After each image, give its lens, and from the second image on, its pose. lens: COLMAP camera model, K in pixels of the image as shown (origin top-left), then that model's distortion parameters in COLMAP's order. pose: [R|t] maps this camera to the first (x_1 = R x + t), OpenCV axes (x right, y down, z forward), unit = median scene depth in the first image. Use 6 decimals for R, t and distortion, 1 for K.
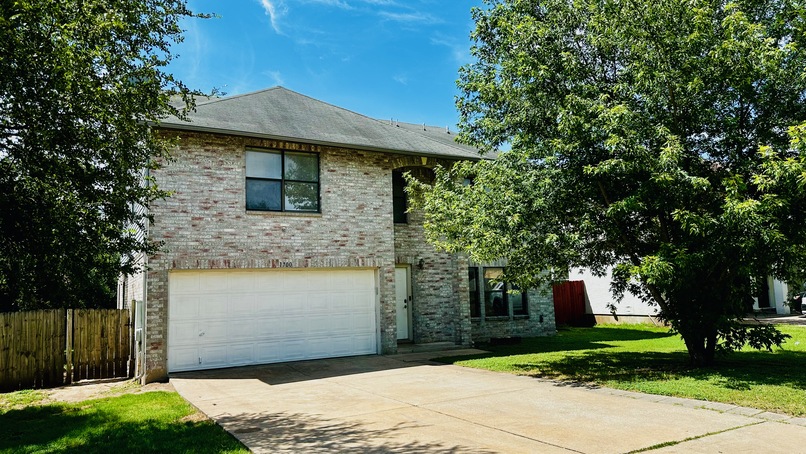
lens RADIAL K [[559.4, 0, 402.4], [0, 559.4, 222.3], [0, 0, 1]] dist [0.058147, -0.067588]
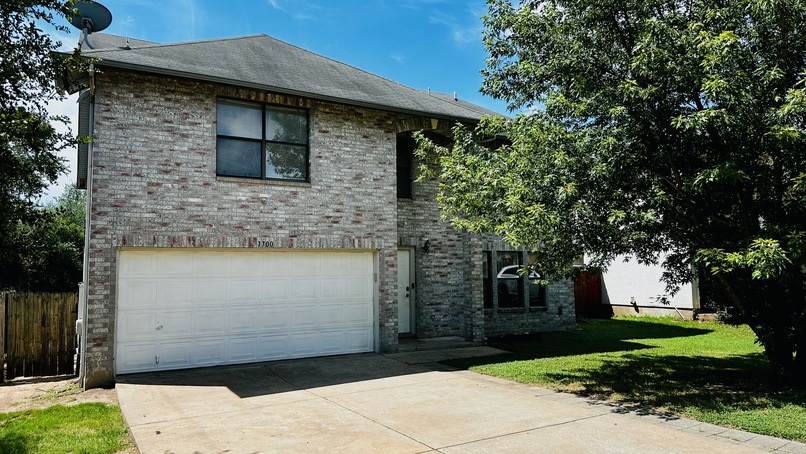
lens RADIAL K [[559.4, 0, 401.4], [0, 559.4, 226.1], [0, 0, 1]] dist [0.058147, -0.067588]
pose [[0.999737, 0.021013, 0.009171, -0.018934], [-0.021376, 0.998910, 0.041502, 0.011739], [-0.008289, -0.041687, 0.999096, 0.190236]]
